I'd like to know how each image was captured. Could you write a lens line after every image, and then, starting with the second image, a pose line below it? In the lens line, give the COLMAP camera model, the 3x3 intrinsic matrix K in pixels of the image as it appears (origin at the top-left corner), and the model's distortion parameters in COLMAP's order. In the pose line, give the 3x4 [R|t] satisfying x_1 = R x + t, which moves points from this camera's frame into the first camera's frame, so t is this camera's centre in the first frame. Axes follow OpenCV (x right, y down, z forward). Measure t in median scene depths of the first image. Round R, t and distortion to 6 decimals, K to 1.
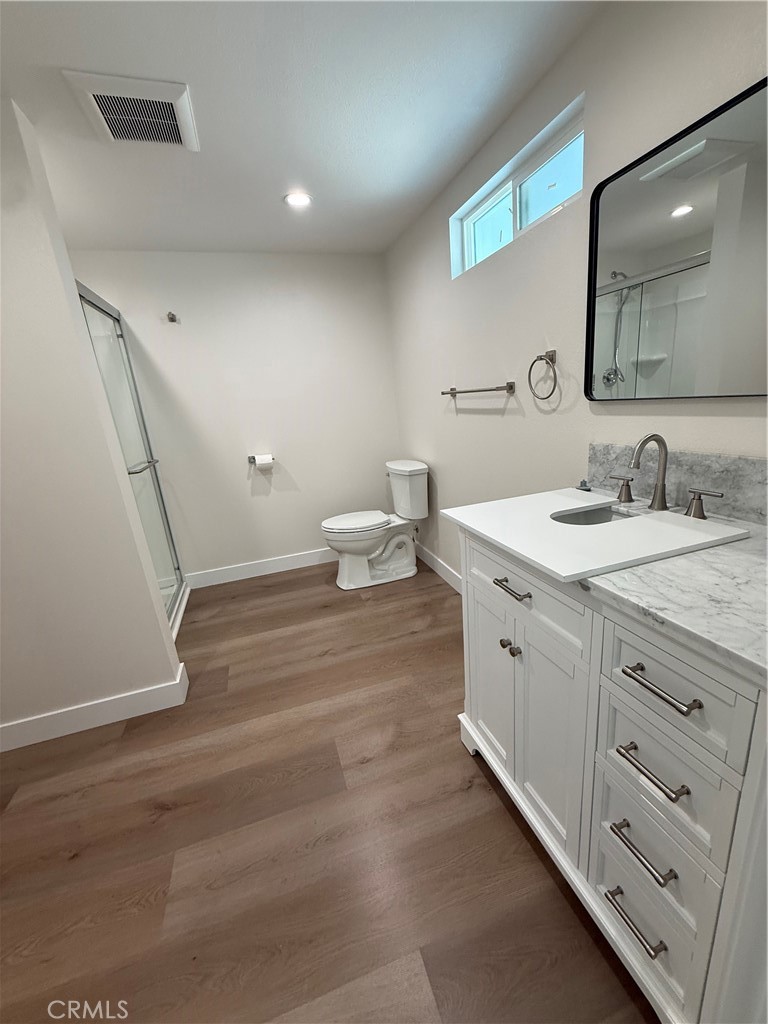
lens RADIAL K [[409.1, 0, 384.0], [0, 409.1, 512.0], [0, 0, 1]] dist [-0.001844, -0.000112]
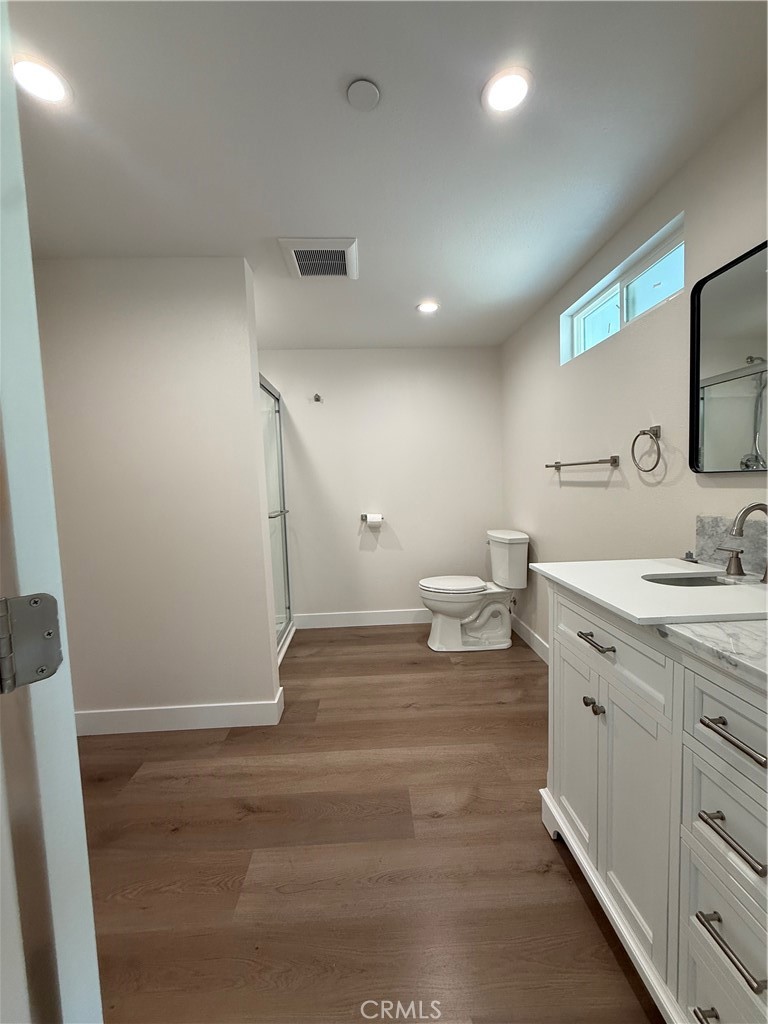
lens RADIAL K [[409.1, 0, 383.1], [0, 409.1, 511.5], [0, 0, 1]] dist [-0.001844, -0.000112]
pose [[0.963037, 0.075430, -0.258591, 0.027013], [-0.121536, 0.978399, -0.167225, 0.067715], [0.240392, 0.192472, 0.951402, -0.099019]]
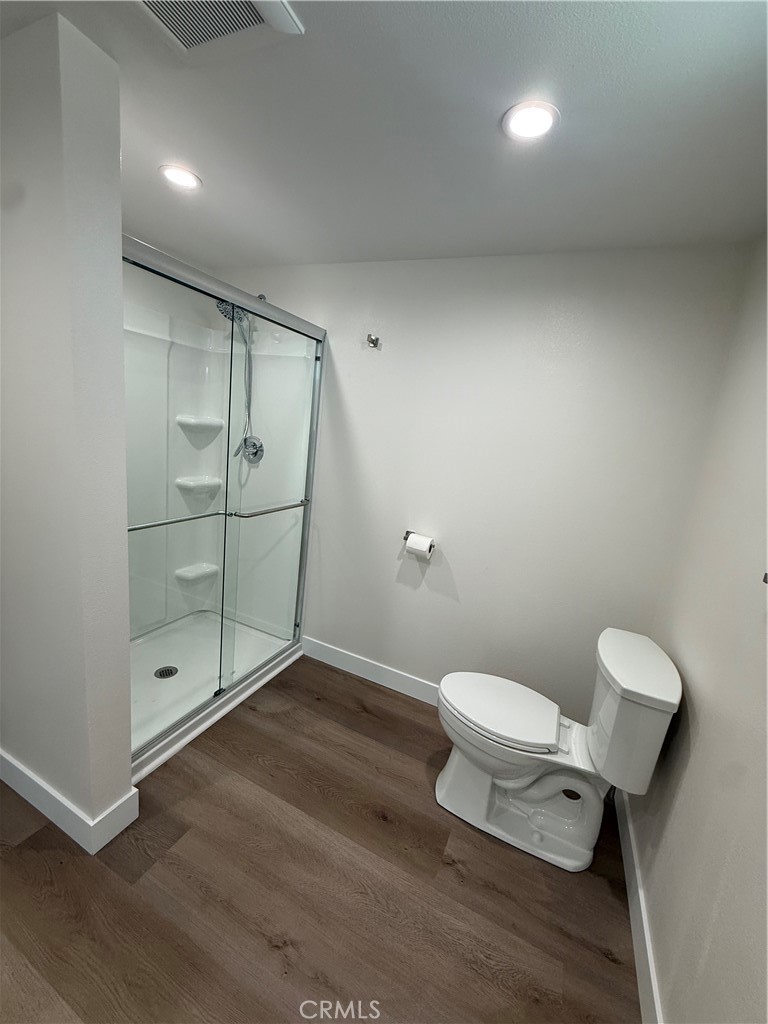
lens RADIAL K [[409.1, 0, 383.3], [0, 409.1, 511.2], [0, 0, 1]] dist [-0.001844, -0.000112]
pose [[0.720589, 0.304450, -0.622946, 0.148164], [-0.358507, 0.932622, 0.041095, -0.336719], [0.593484, 0.193718, 0.781185, 0.735742]]
